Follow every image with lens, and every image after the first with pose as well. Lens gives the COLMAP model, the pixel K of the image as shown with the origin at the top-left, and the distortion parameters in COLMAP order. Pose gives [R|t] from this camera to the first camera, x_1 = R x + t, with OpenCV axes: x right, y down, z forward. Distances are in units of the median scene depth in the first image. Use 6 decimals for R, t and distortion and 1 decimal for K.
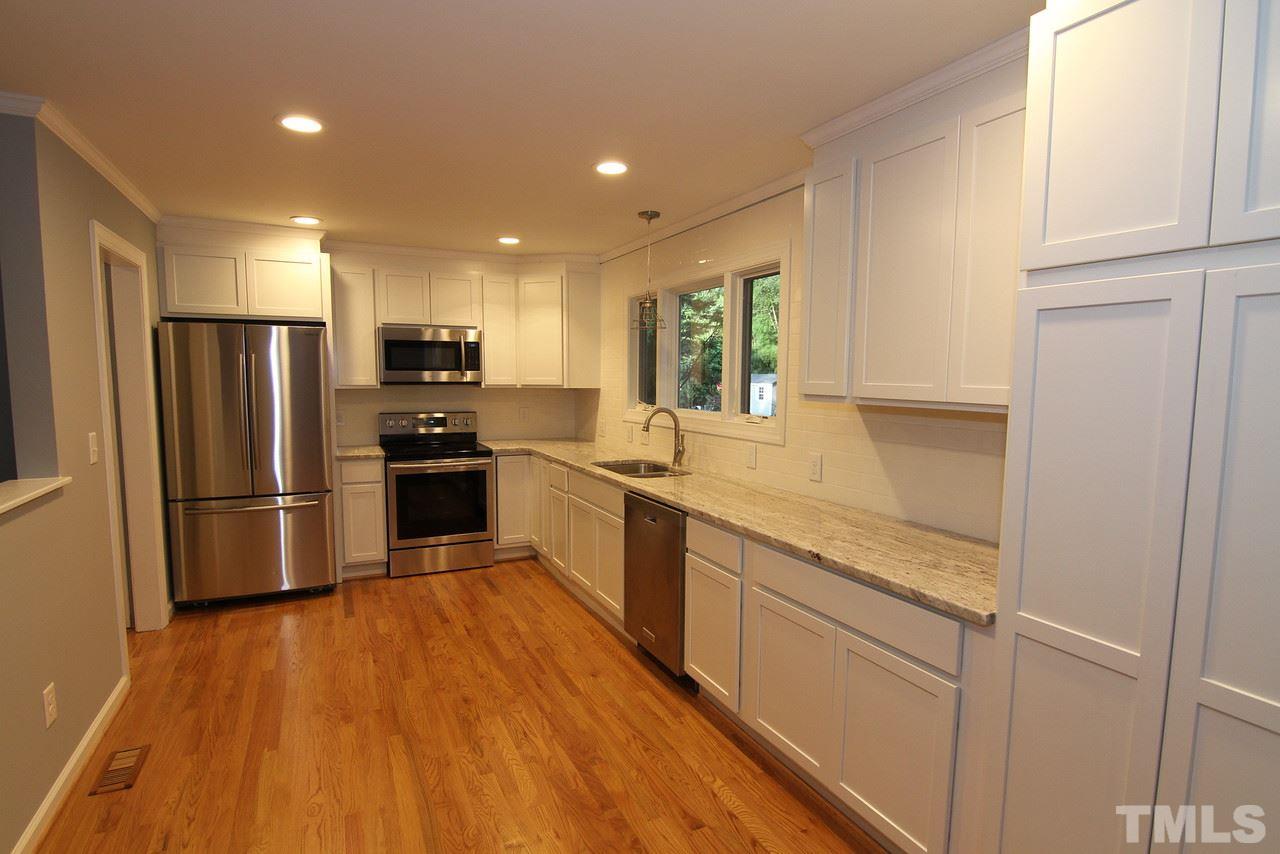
lens RADIAL K [[648.5, 0, 638.9], [0, 648.5, 436.2], [0, 0, 1]] dist [-0.002097, -0.018617]
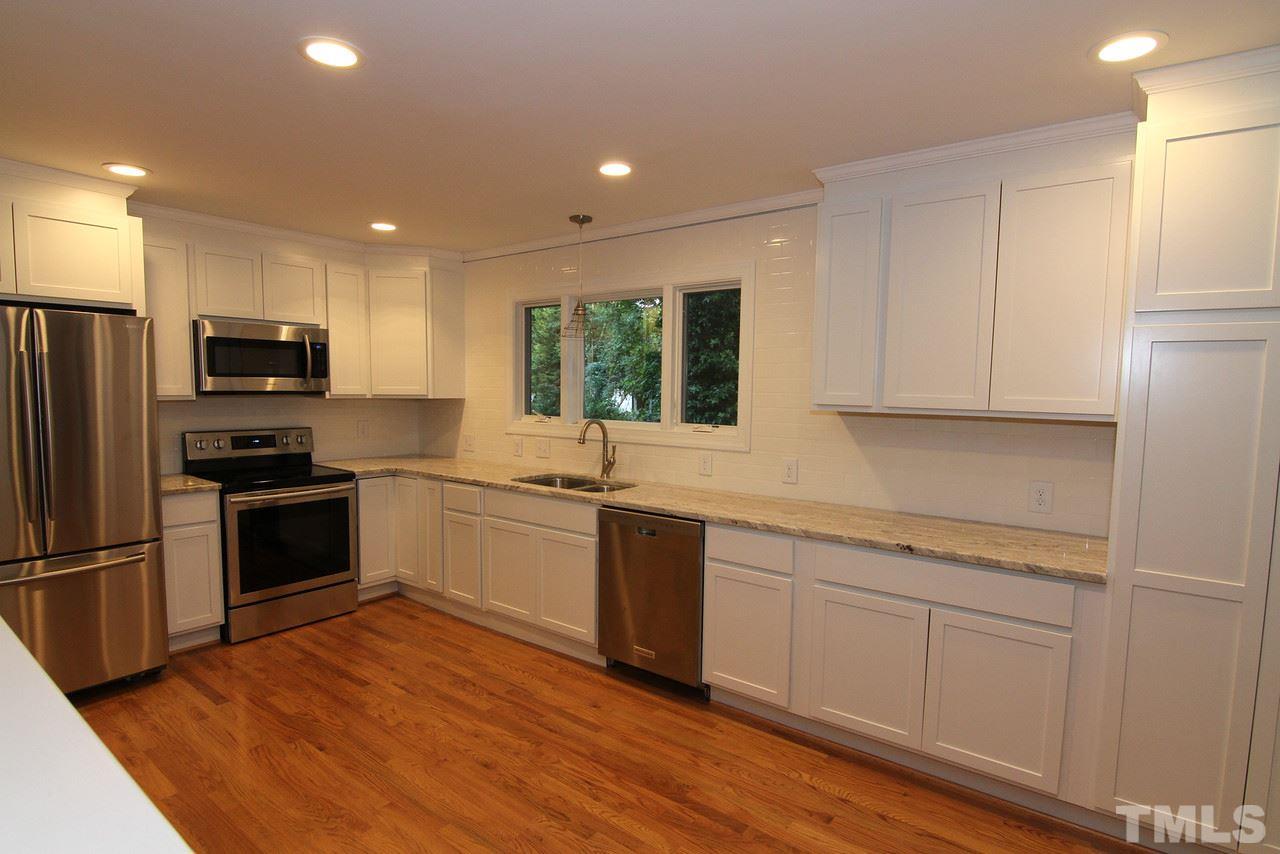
lens RADIAL K [[648.5, 0, 638.9], [0, 648.5, 436.2], [0, 0, 1]] dist [-0.002097, -0.018617]
pose [[0.892511, -0.028790, 0.450105, -0.318881], [0.034837, 0.999380, -0.005153, -0.009712], [-0.449678, 0.020279, 0.892961, 0.097983]]
